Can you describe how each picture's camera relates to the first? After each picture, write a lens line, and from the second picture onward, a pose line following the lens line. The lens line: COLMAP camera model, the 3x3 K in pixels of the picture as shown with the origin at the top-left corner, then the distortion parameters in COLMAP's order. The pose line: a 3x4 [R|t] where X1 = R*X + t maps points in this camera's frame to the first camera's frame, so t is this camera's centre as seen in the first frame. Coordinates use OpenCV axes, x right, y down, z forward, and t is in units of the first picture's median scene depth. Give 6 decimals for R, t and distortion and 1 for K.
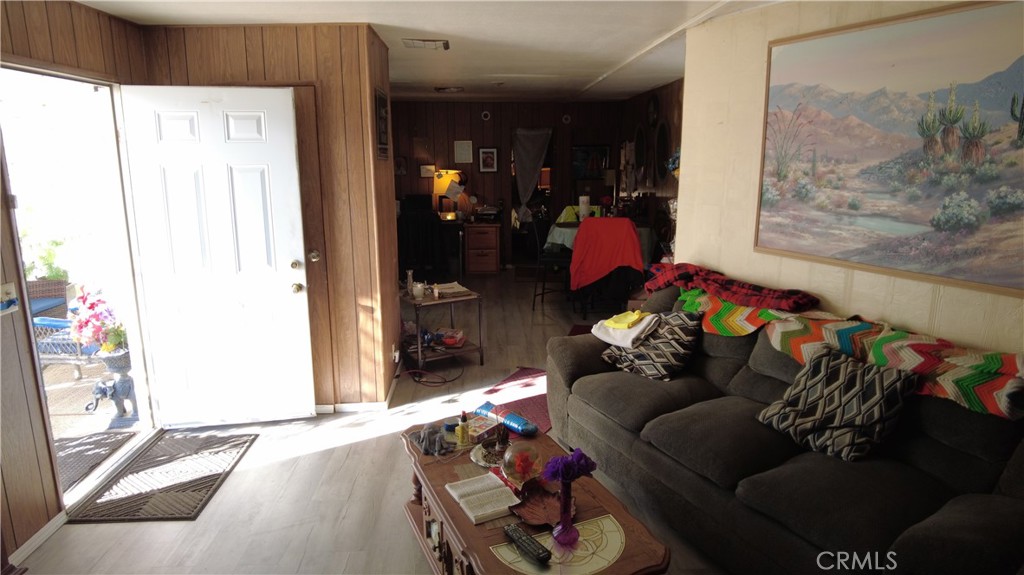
lens RADIAL K [[631.8, 0, 508.4], [0, 631.8, 293.7], [0, 0, 1]] dist [-0.036496, 0.003567]
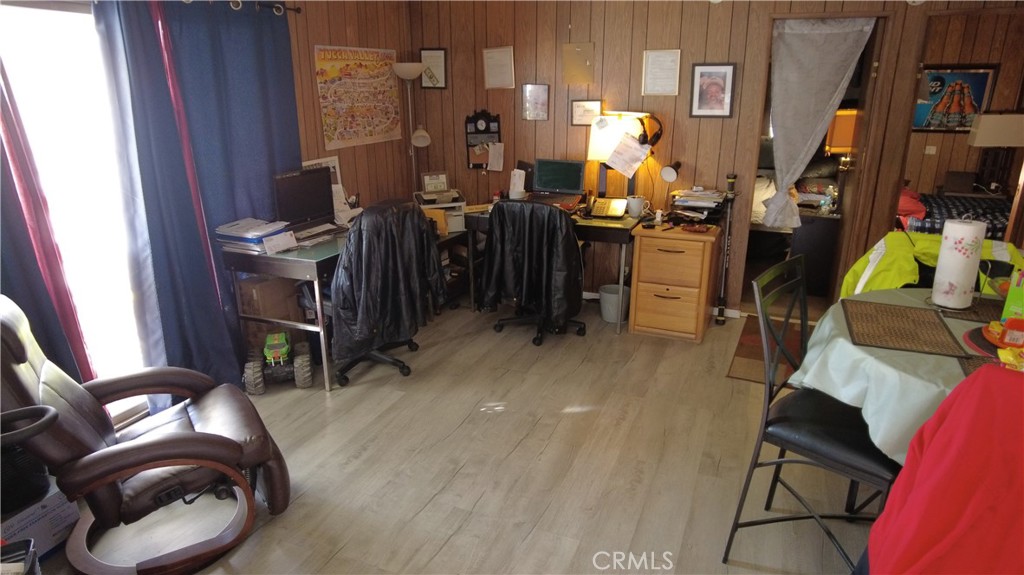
lens RADIAL K [[631.8, 0, 503.0], [0, 631.8, 294.8], [0, 0, 1]] dist [-0.036496, 0.003567]
pose [[0.903909, 0.128237, -0.408048, 0.037605], [-0.087659, 0.989289, 0.116720, -0.103059], [0.418645, -0.069735, 0.905469, 0.503812]]
